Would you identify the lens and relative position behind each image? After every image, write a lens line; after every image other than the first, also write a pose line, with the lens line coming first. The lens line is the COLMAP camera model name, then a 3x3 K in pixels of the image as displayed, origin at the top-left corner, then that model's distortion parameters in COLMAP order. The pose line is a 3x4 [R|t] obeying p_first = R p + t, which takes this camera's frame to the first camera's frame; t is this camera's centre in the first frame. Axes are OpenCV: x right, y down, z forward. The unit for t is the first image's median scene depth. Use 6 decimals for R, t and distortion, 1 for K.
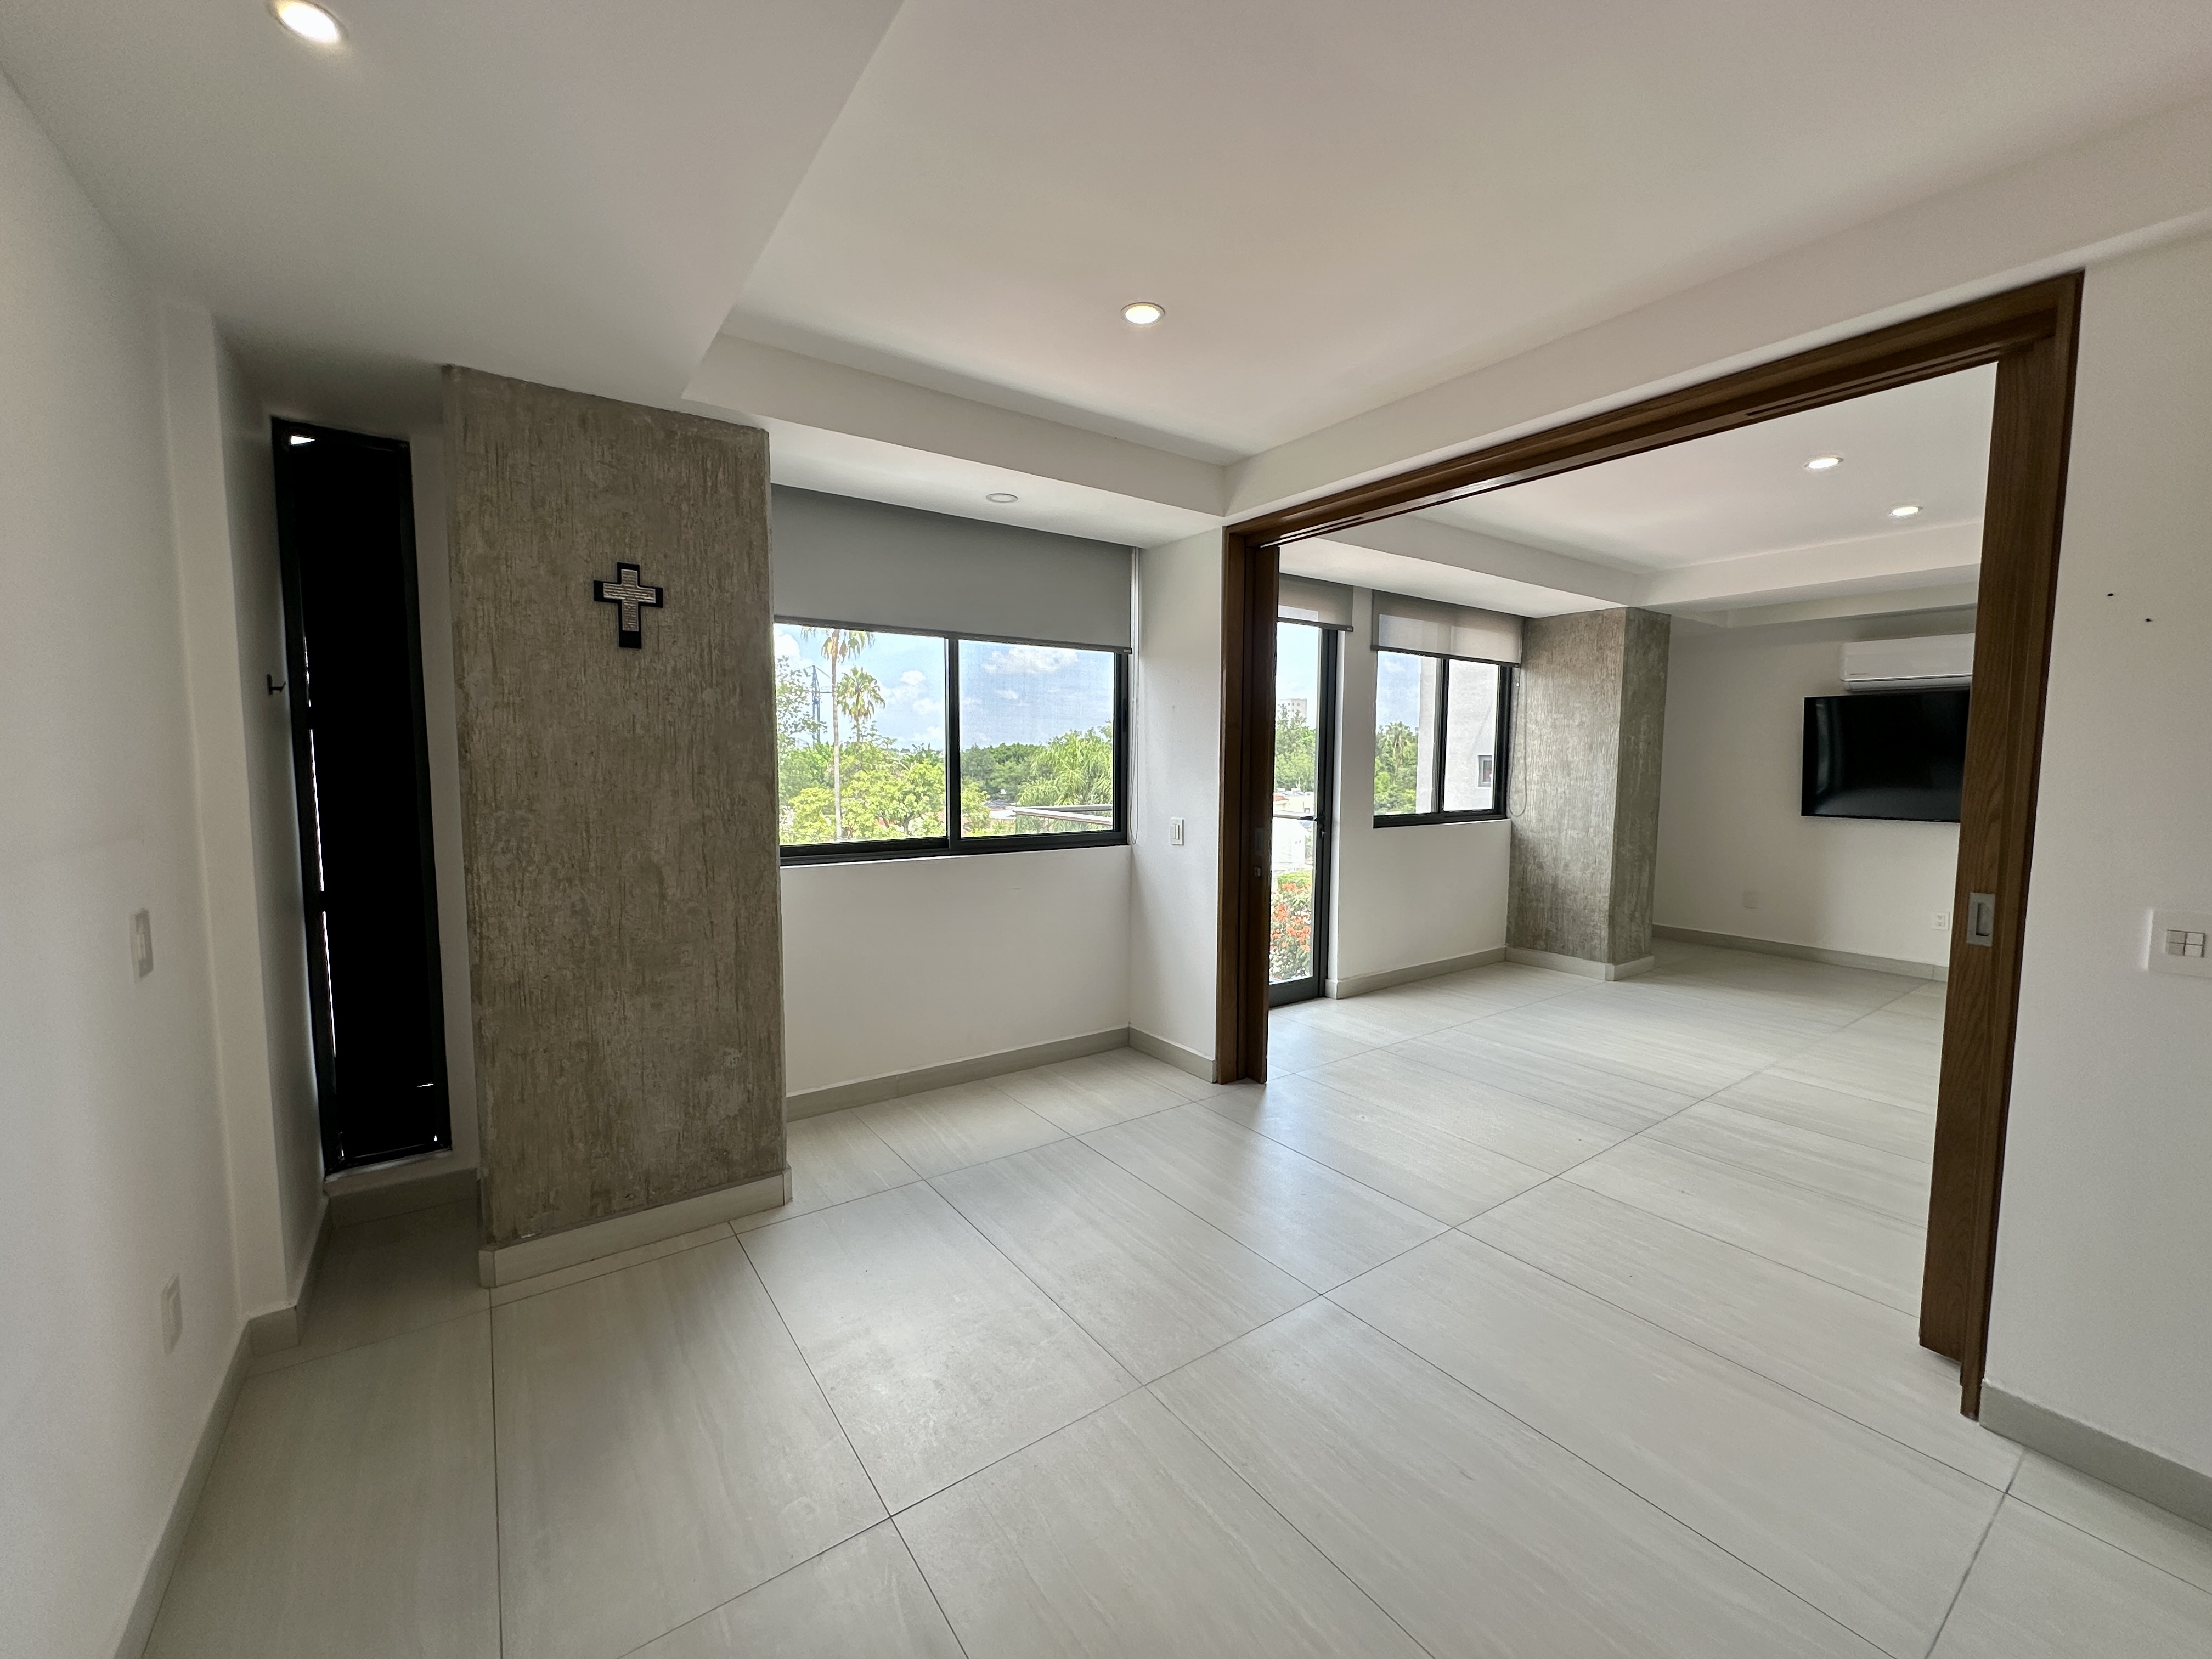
lens RADIAL K [[886.7, 0, 1102.3], [0, 886.7, 827.9], [0, 0, 1]] dist [-0.001869, 0.001065]
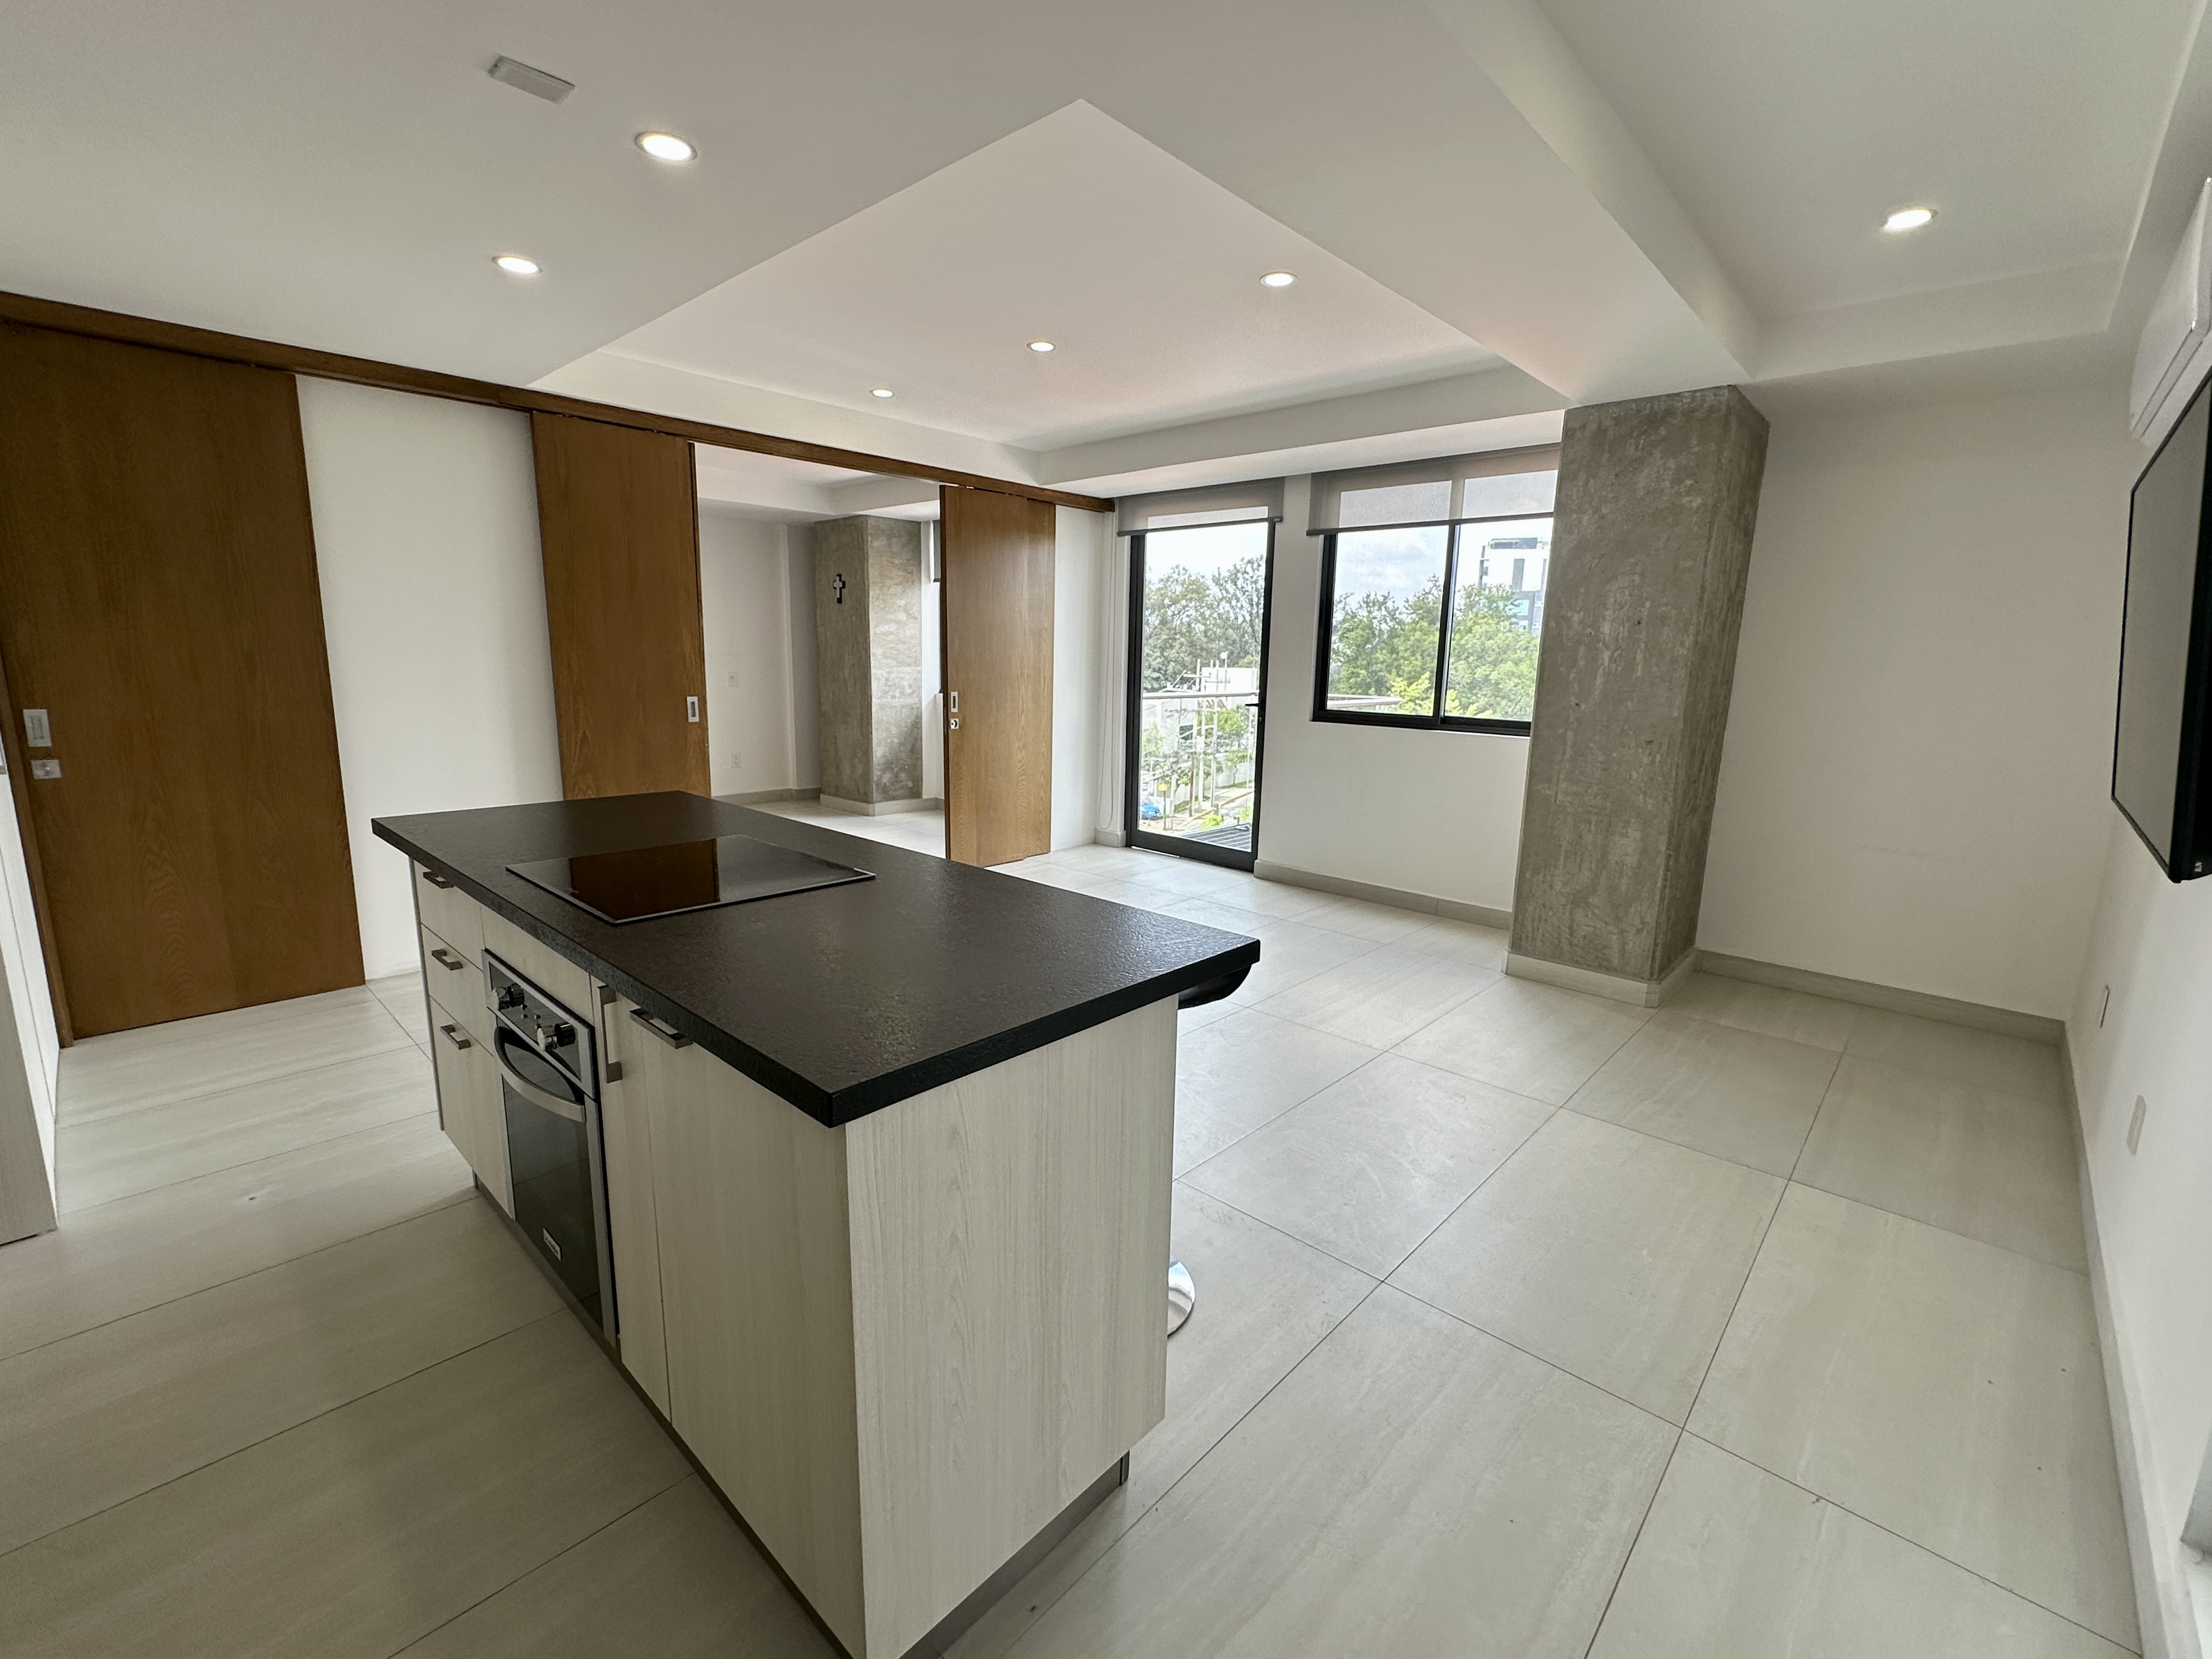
lens RADIAL K [[958.3, 0, 1104.8], [0, 958.3, 829.0], [0, 0, 1]] dist [0.001354, -0.000280]
pose [[0.198271, 0.177006, -0.964032, 1.179776], [-0.099052, 0.982141, 0.159959, -0.026562], [0.975129, 0.063774, 0.212263, 0.510991]]
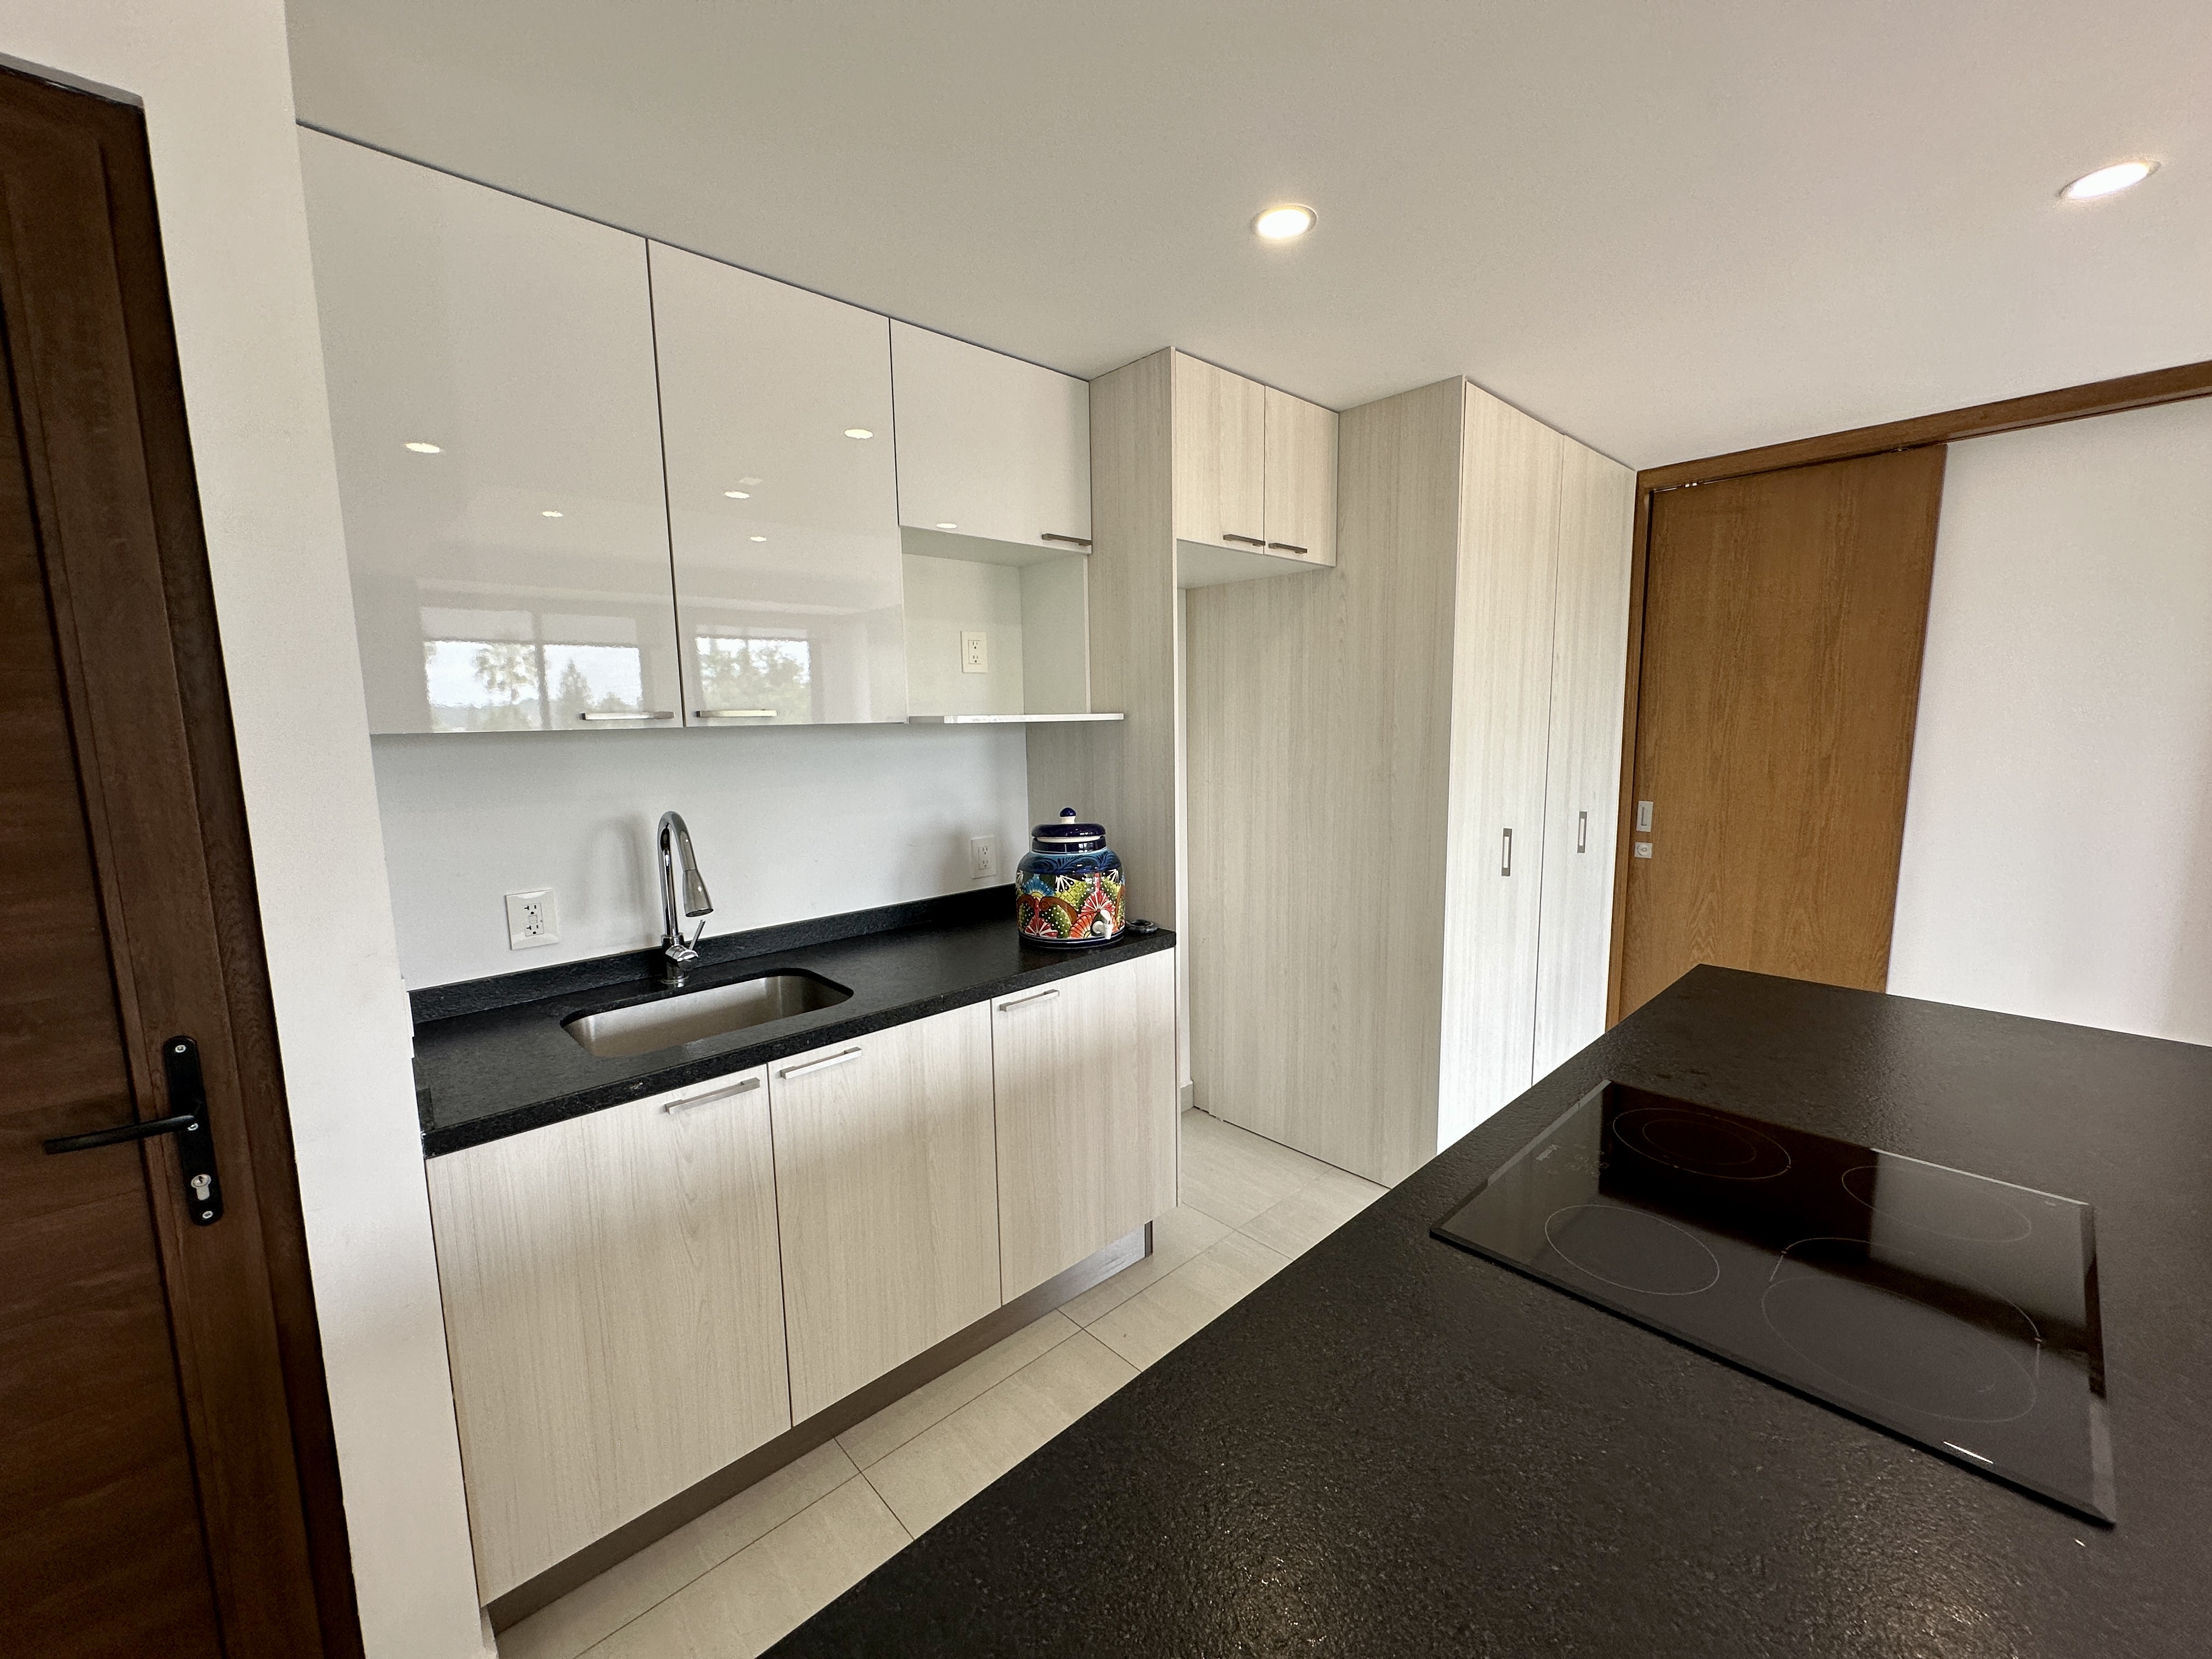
lens RADIAL K [[886.7, 0, 1111.8], [0, 886.7, 828.6], [0, 0, 1]] dist [-0.001869, 0.001065]
pose [[-0.990218, 0.028649, -0.136553, 0.981868], [0.000115, 0.978859, 0.204536, -0.052121], [0.139526, 0.202519, -0.969288, 0.575037]]
